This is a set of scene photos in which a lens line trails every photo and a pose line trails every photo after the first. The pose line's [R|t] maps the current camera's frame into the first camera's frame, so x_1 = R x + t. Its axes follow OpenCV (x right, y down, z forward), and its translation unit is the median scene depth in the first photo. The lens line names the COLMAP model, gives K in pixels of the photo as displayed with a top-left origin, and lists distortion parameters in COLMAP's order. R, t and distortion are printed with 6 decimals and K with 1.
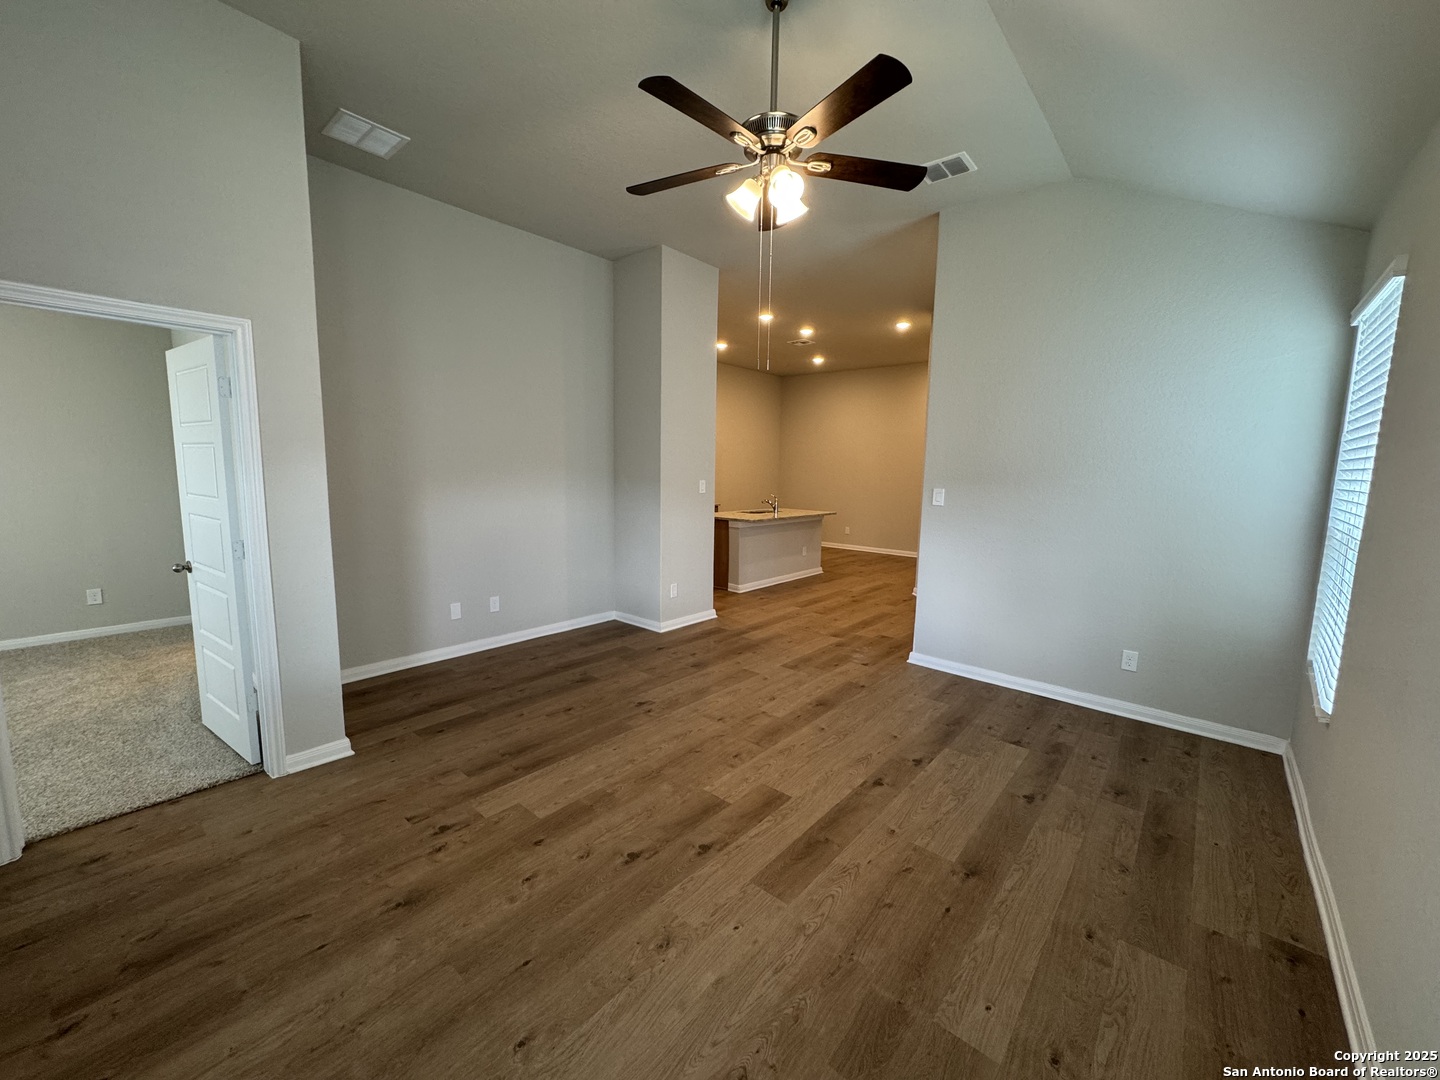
lens RADIAL K [[576.6, 0, 720.0], [0, 576.6, 540.0], [0, 0, 1]] dist [-0.002927, -0.000327]
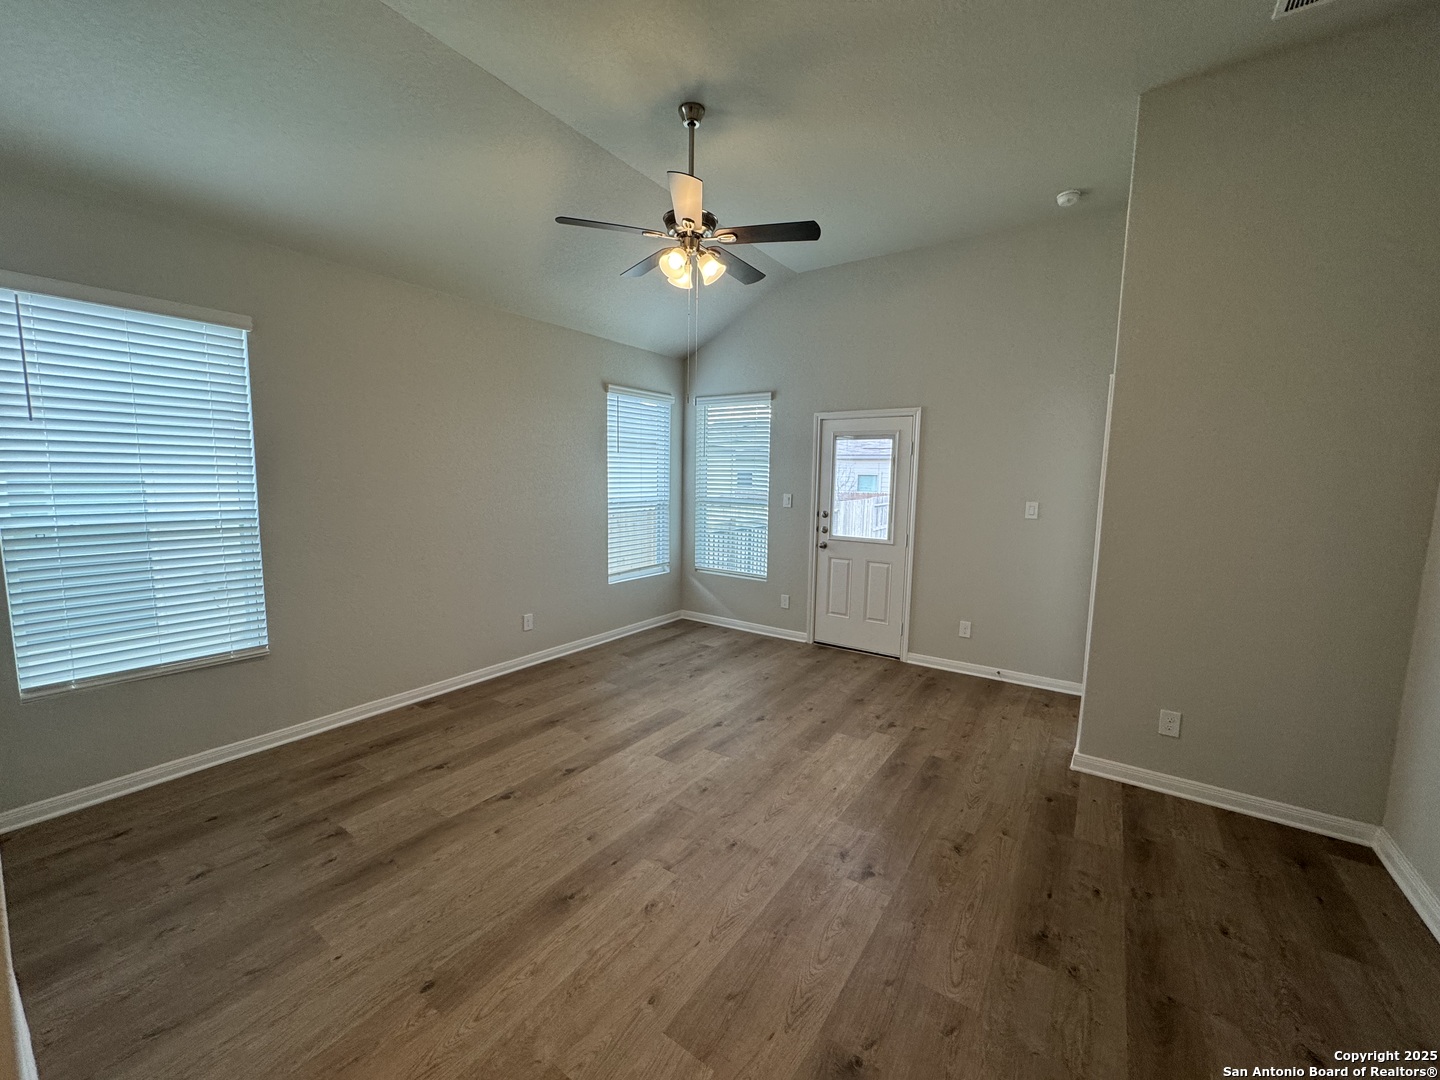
lens RADIAL K [[576.6, 0, 720.0], [0, 576.6, 540.0], [0, 0, 1]] dist [-0.002927, -0.000327]
pose [[-0.993647, -0.022240, -0.110318, 0.127715], [-0.047898, 0.970635, 0.235739, -0.266118], [0.101836, 0.239525, -0.965535, 2.006799]]
